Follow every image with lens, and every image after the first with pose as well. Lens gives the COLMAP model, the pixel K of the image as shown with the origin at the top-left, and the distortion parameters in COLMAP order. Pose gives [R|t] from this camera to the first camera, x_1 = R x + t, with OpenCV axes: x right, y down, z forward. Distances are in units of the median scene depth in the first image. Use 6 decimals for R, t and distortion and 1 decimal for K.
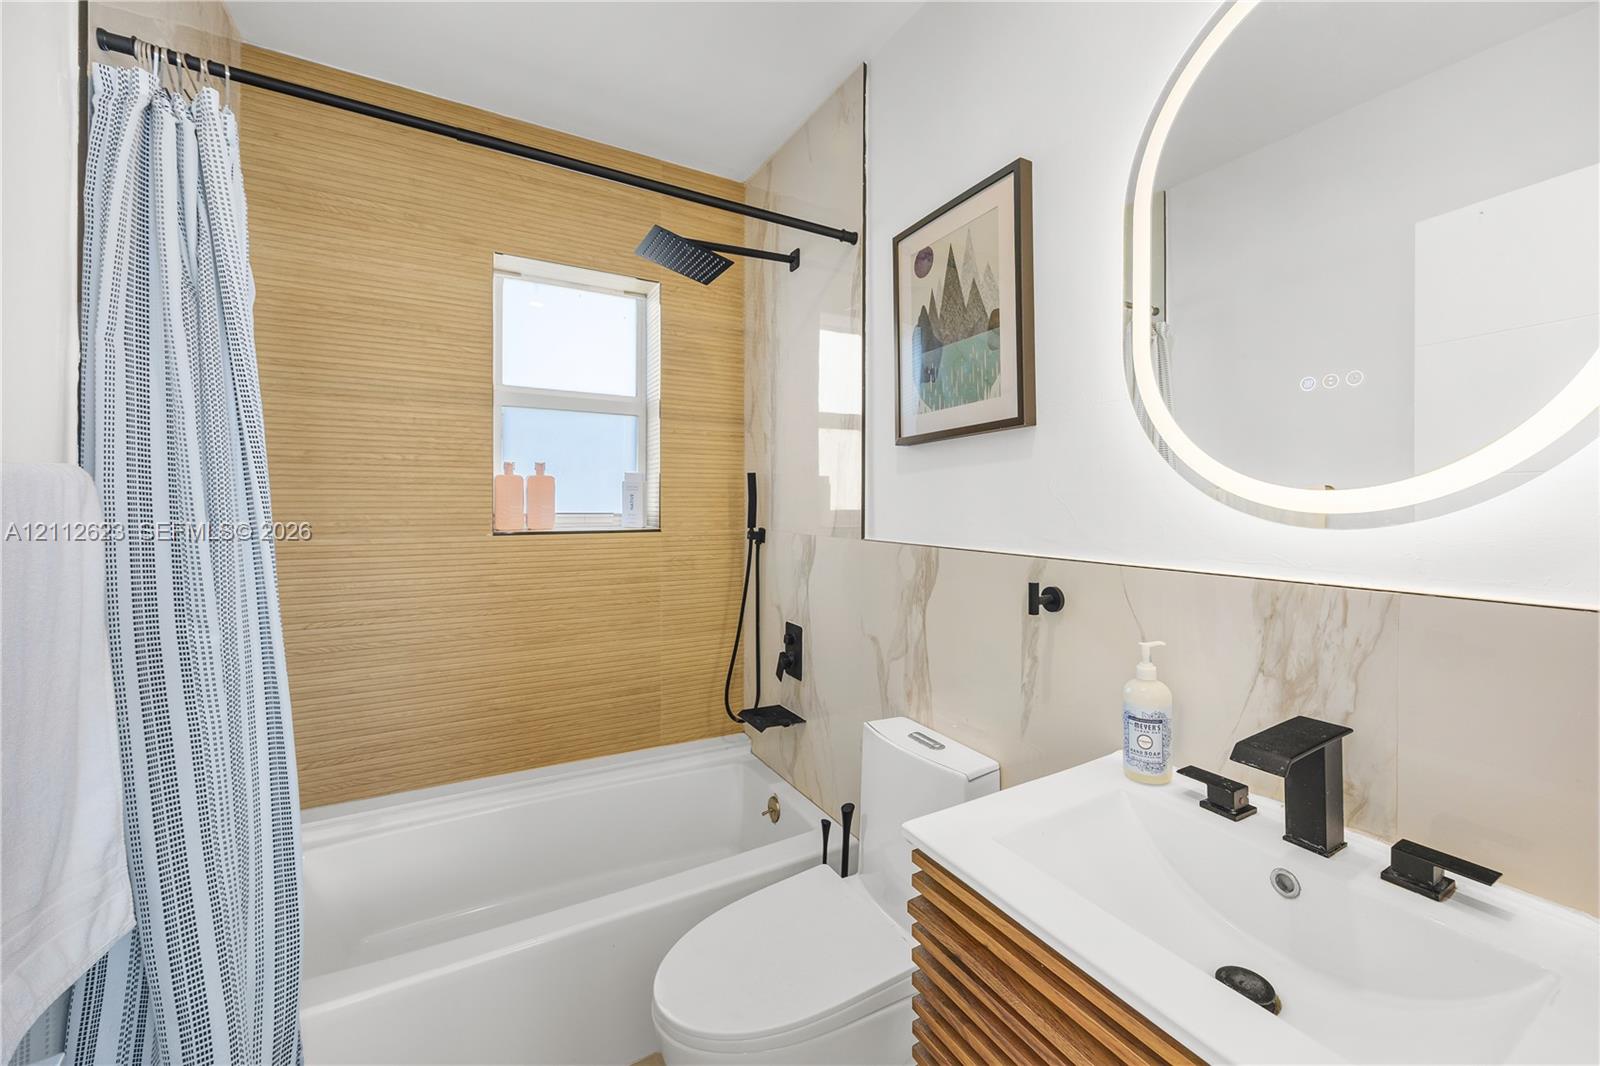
lens RADIAL K [[639.9, 0, 835.8], [0, 639.9, 508.7], [0, 0, 1]] dist [-0.002278, -0.000470]
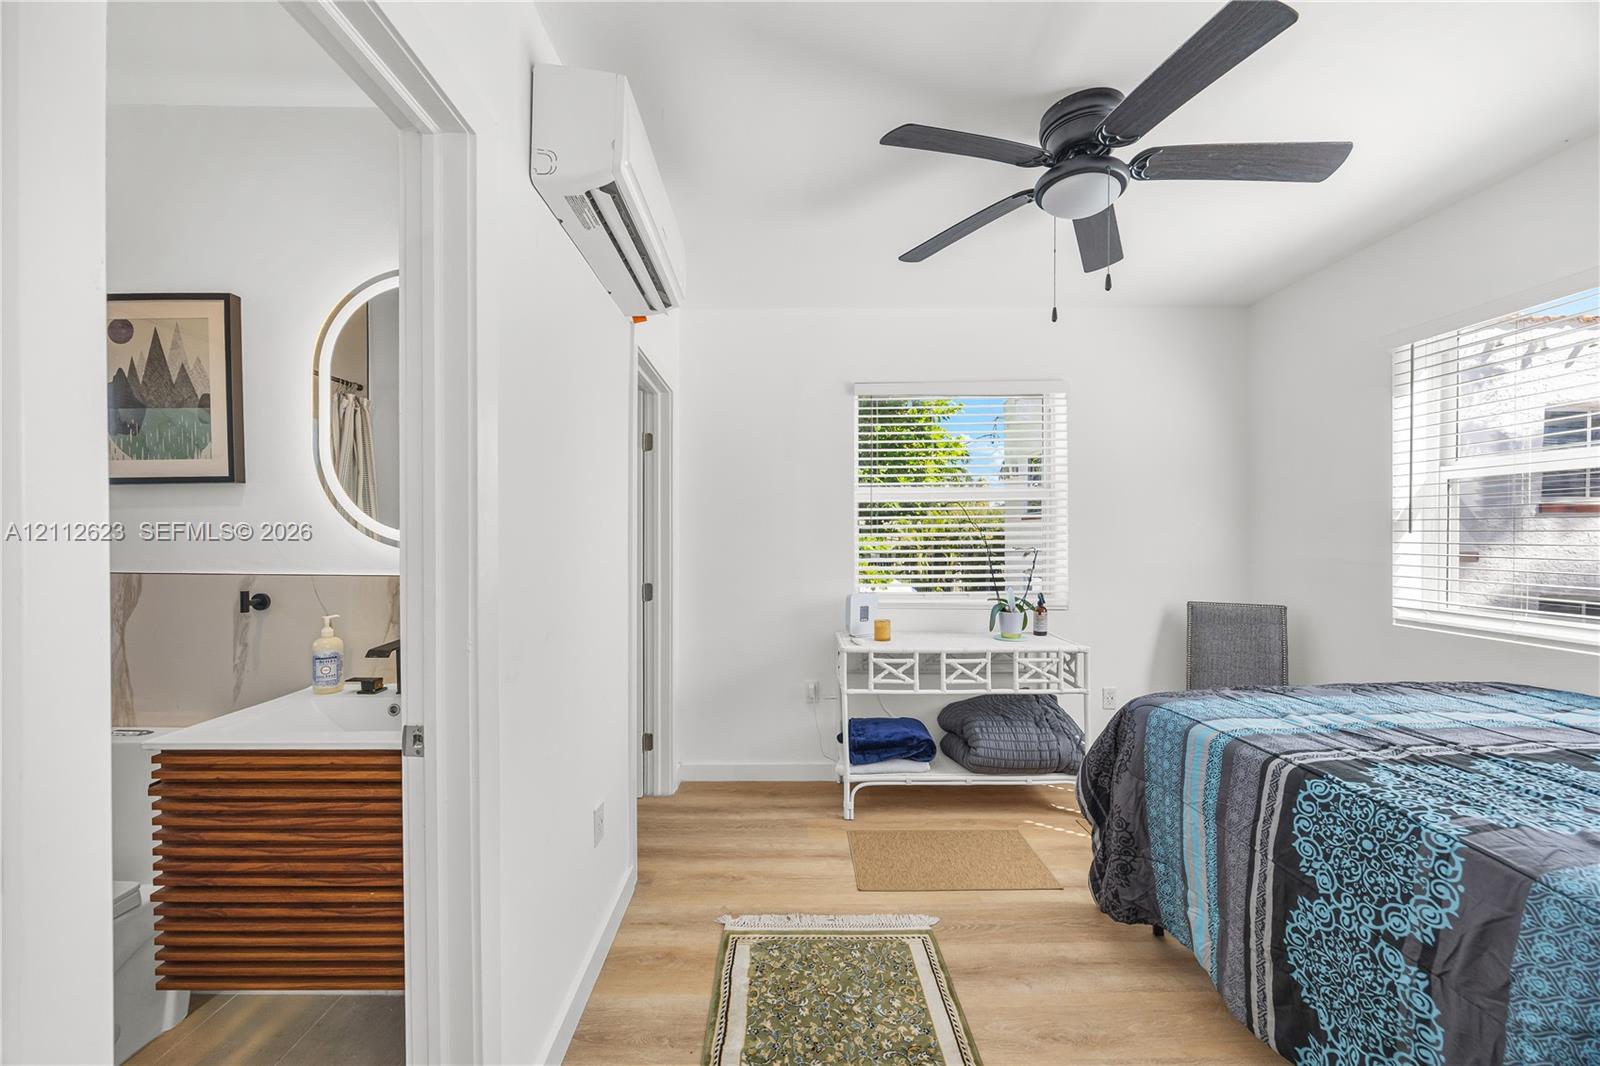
lens RADIAL K [[612.8, 0, 797.7], [0, 612.8, 538.9], [0, 0, 1]] dist [-0.000090, -0.000044]
pose [[0.501355, -0.004609, 0.865229, -0.250658], [0.003858, 0.999988, 0.003091, -0.004296], [-0.865233, 0.001788, 0.501367, -0.745611]]
